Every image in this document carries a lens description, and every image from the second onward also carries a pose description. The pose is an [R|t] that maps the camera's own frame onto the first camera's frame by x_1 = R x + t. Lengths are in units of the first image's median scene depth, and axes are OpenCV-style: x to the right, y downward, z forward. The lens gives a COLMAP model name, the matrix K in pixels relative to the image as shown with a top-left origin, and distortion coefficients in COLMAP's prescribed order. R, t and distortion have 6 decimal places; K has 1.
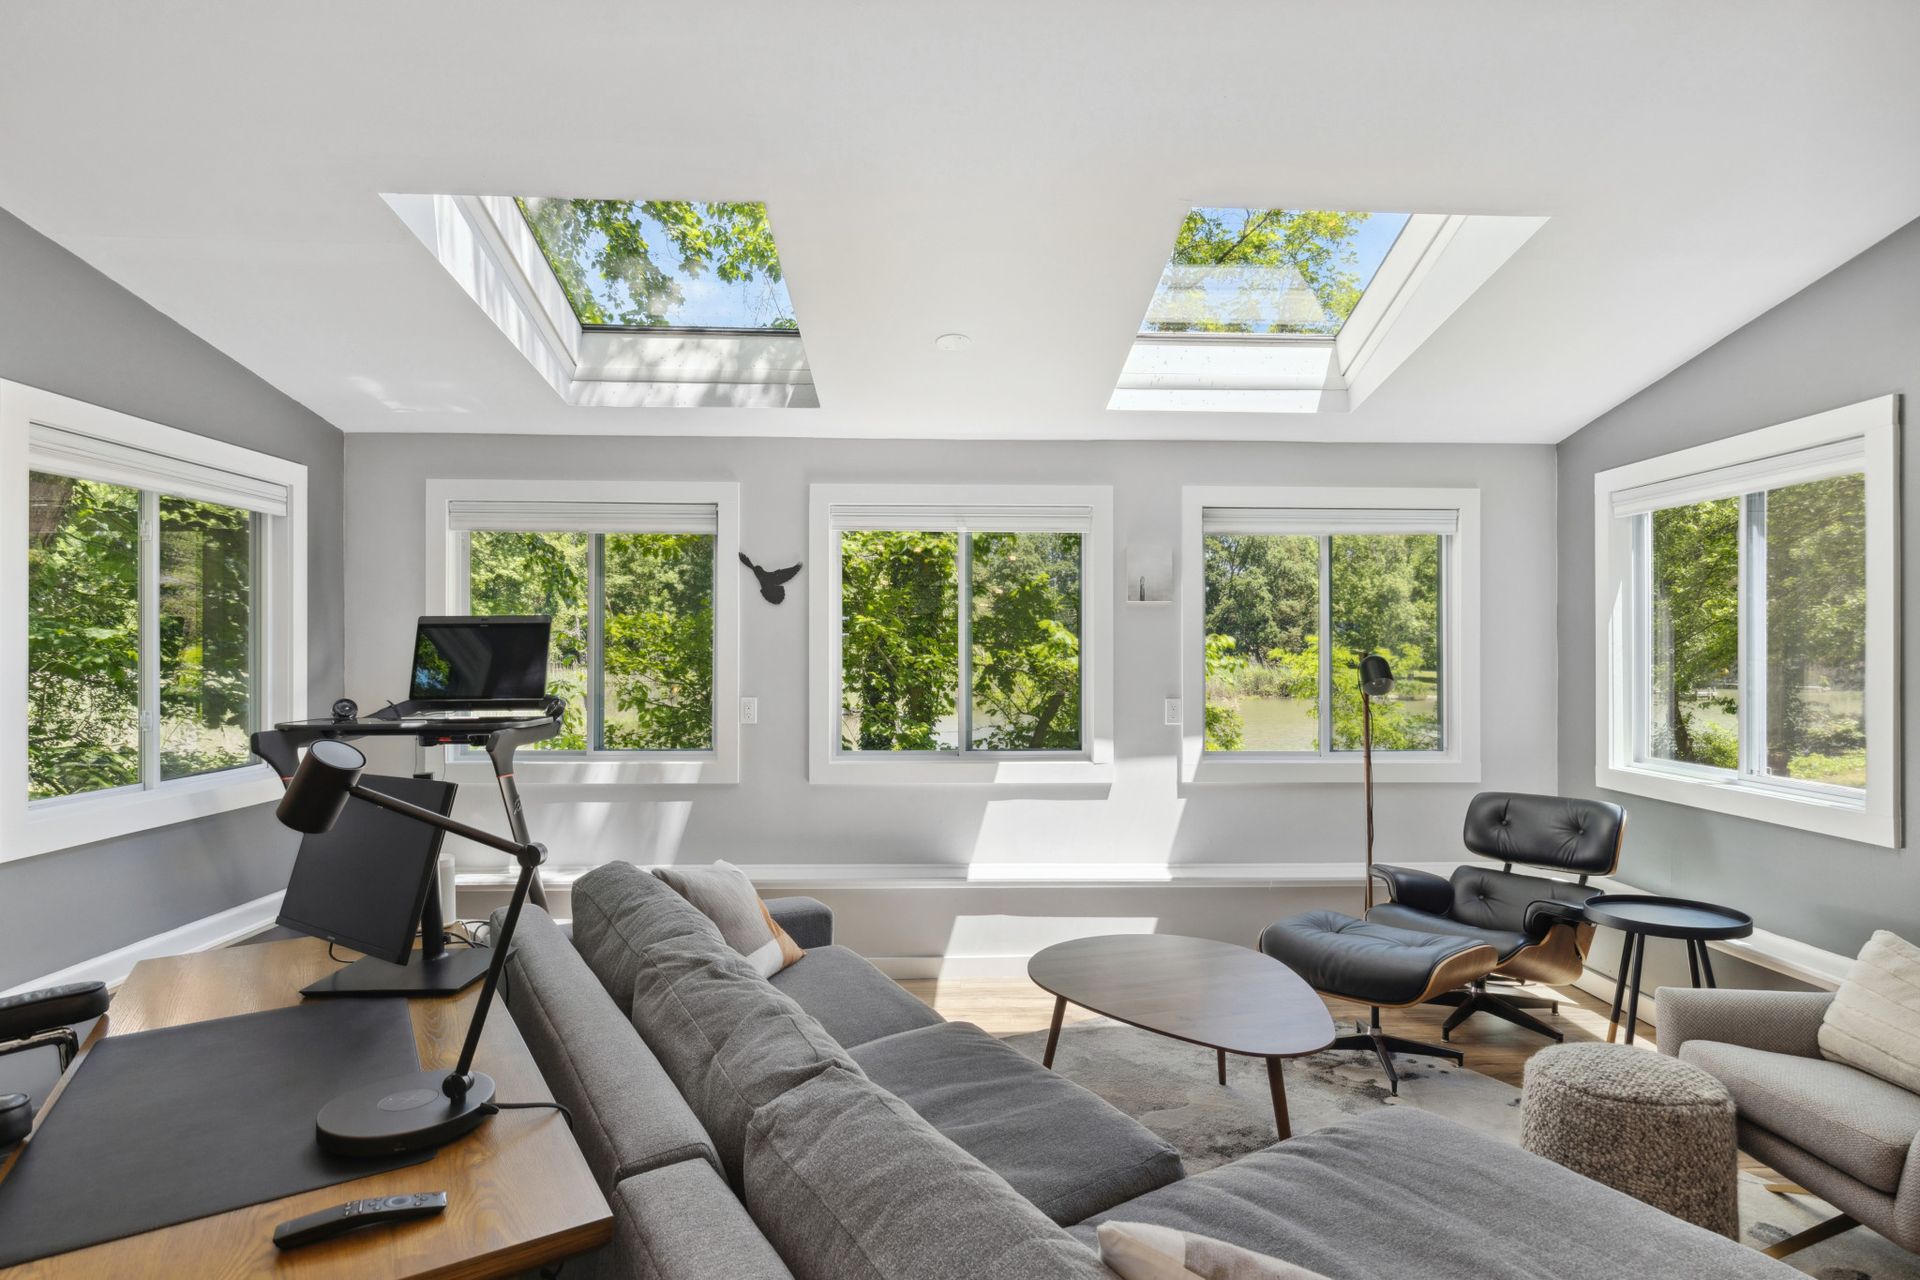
lens RADIAL K [[1008.8, 0, 962.8], [0, 1008.8, 646.0], [0, 0, 1]] dist [-0.001869, -0.000693]
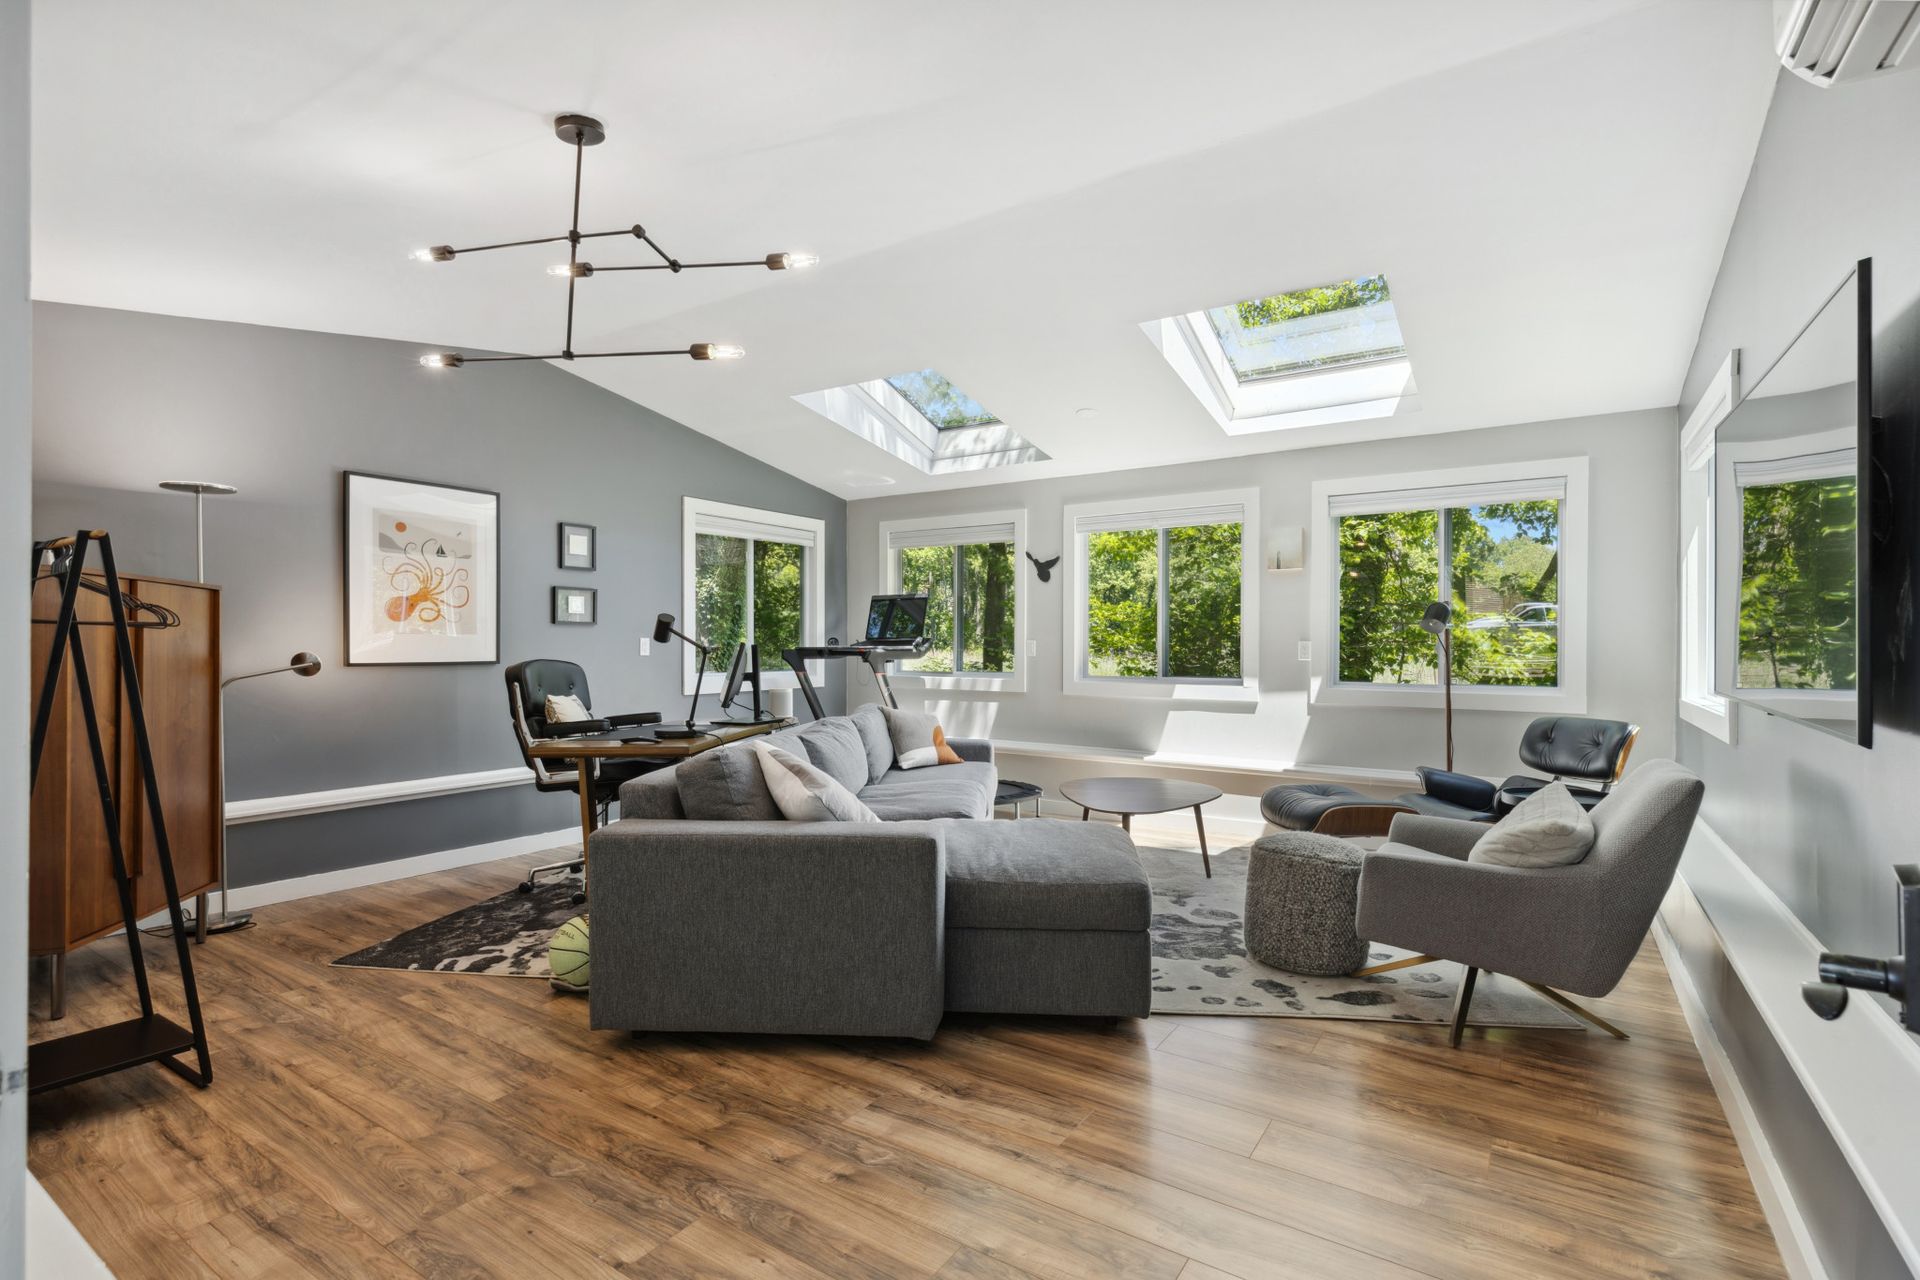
lens RADIAL K [[894.7, 0, 968.8], [0, 894.7, 646.4], [0, 0, 1]] dist [0.004275, 0.000328]
pose [[0.810595, 0.002182, -0.585603, 0.555426], [-0.001768, 0.999998, 0.001279, 0.059624], [0.585604, -0.000001, 0.810597, -0.230004]]
